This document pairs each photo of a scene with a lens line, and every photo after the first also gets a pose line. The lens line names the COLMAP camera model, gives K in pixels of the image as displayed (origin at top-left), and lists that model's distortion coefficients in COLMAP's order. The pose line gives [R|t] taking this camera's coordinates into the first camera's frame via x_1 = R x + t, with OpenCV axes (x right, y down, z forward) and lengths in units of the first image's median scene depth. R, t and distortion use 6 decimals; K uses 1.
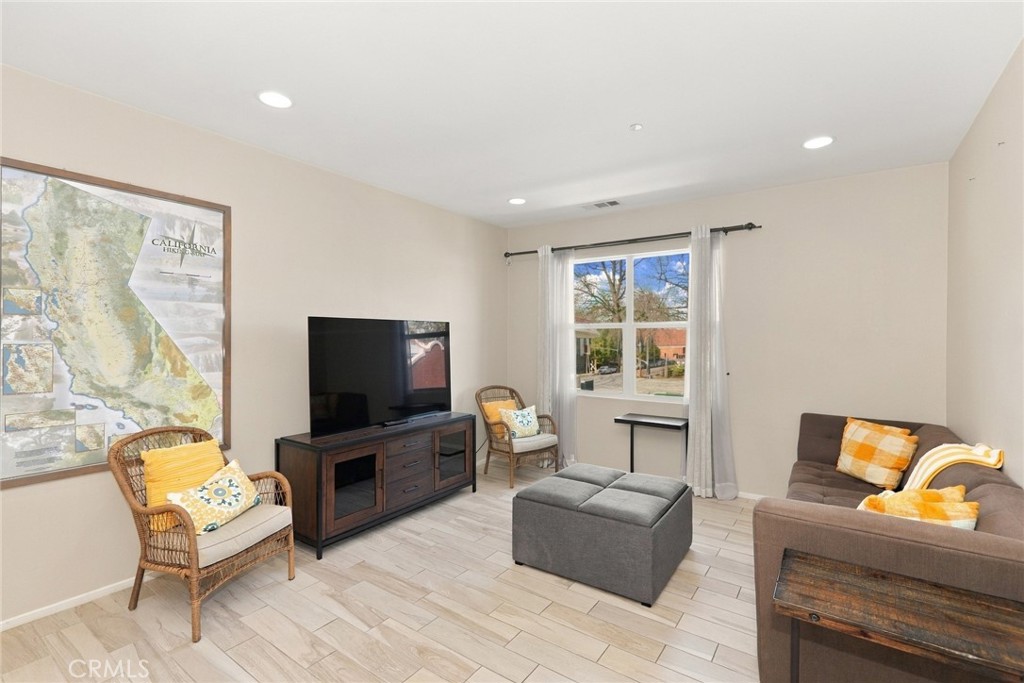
lens RADIAL K [[472.9, 0, 518.9], [0, 472.9, 337.8], [0, 0, 1]] dist [0.014737, -0.002354]
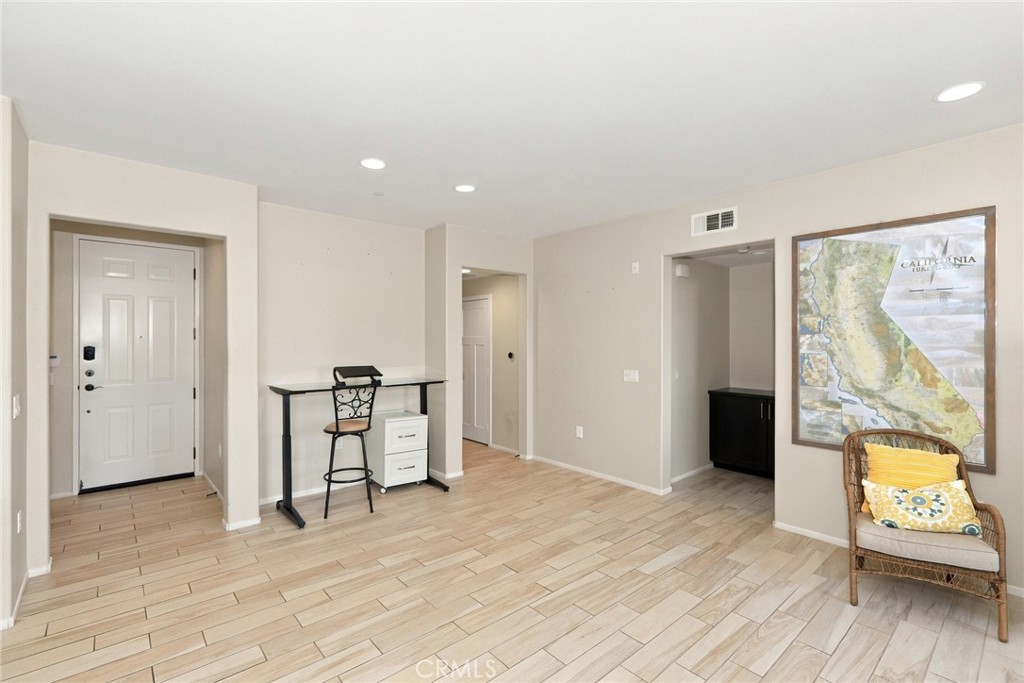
lens RADIAL K [[472.9, 0, 501.1], [0, 472.9, 343.1], [0, 0, 1]] dist [0.014737, -0.002354]
pose [[-0.254936, 0.000936, -0.966957, 0.550513], [-0.000784, 0.999999, 0.001175, -0.016600], [0.966958, 0.001058, -0.254935, 0.352310]]
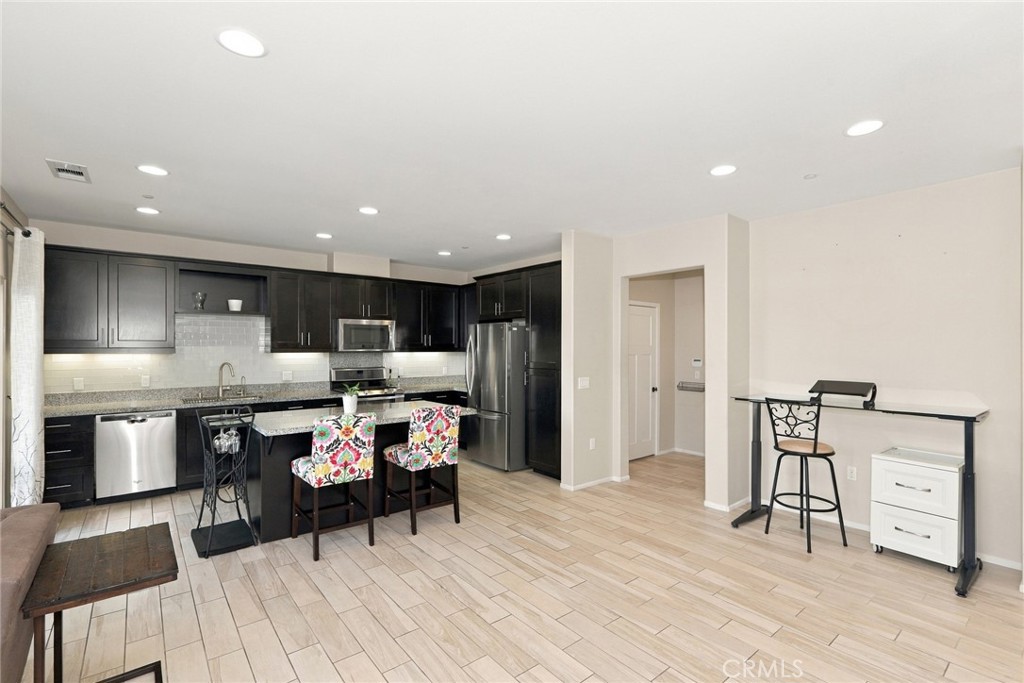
lens RADIAL K [[472.9, 0, 505.7], [0, 472.9, 346.6], [0, 0, 1]] dist [0.014737, -0.002354]
pose [[-0.953707, -0.000896, 0.300736, -0.329528], [-0.001445, 0.999998, -0.001603, -0.028935], [-0.300734, -0.001964, -0.953706, 0.992676]]
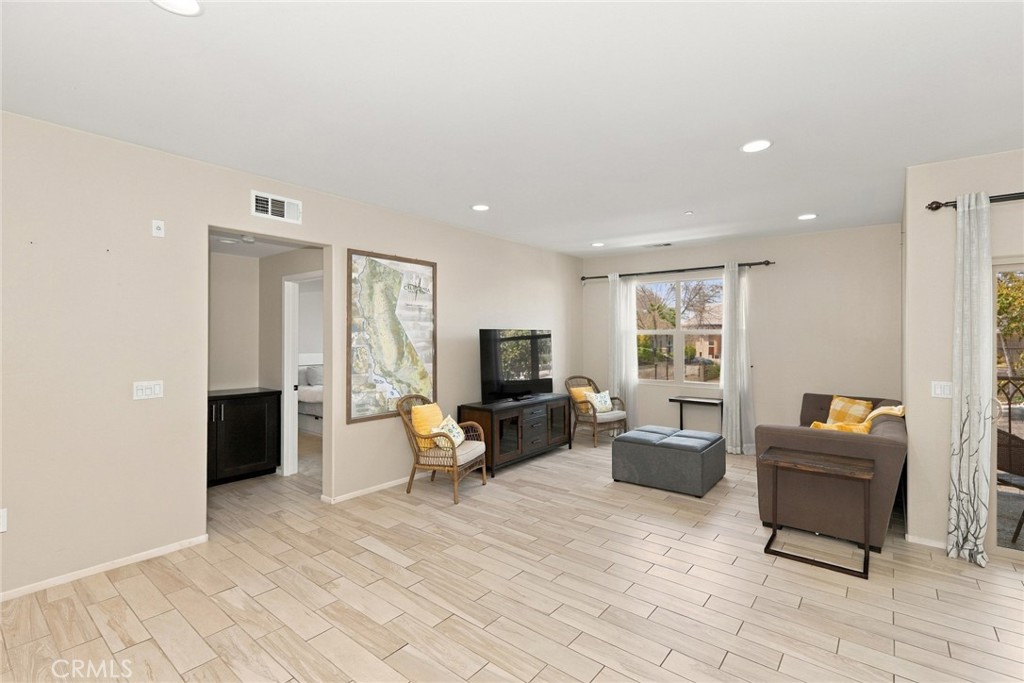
lens RADIAL K [[472.9, 0, 522.1], [0, 472.9, 335.5], [0, 0, 1]] dist [0.014737, -0.002354]
pose [[0.998240, -0.003202, -0.059225, -0.230854], [0.002953, 0.999986, -0.004289, -0.018002], [0.059238, 0.004107, 0.998235, -0.661546]]
